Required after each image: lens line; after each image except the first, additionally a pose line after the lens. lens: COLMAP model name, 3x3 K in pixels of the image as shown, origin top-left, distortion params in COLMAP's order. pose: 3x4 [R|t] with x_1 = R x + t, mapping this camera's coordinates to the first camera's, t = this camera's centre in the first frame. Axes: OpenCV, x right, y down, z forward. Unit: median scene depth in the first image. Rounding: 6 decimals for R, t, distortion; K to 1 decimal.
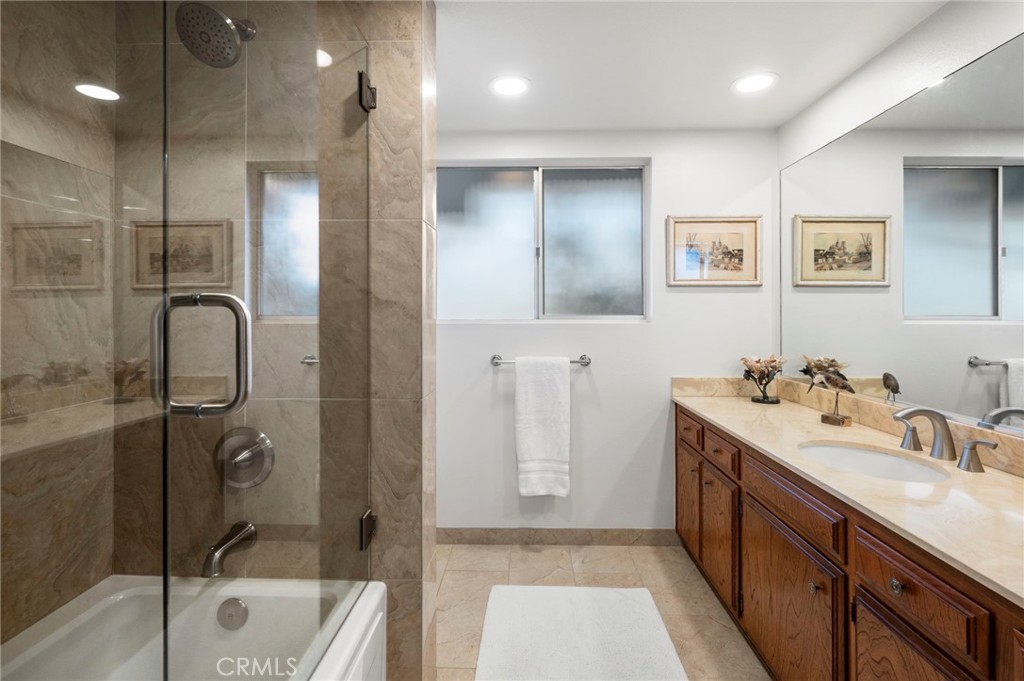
lens RADIAL K [[479.2, 0, 514.5], [0, 479.2, 312.0], [0, 0, 1]] dist [0.000099, 0.000048]
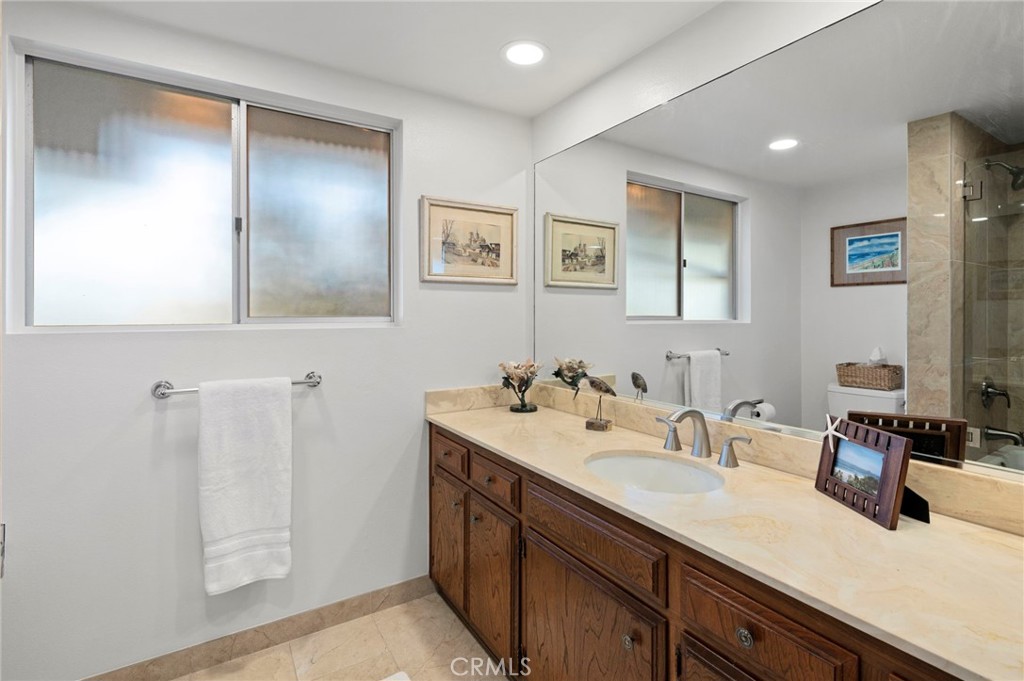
lens RADIAL K [[479.2, 0, 514.5], [0, 479.2, 312.0], [0, 0, 1]] dist [0.000099, 0.000048]
pose [[0.828682, 0.001332, 0.559719, -0.007744], [-0.000662, 0.999999, -0.001400, -0.000562], [-0.559720, 0.000790, 0.828682, 0.240208]]
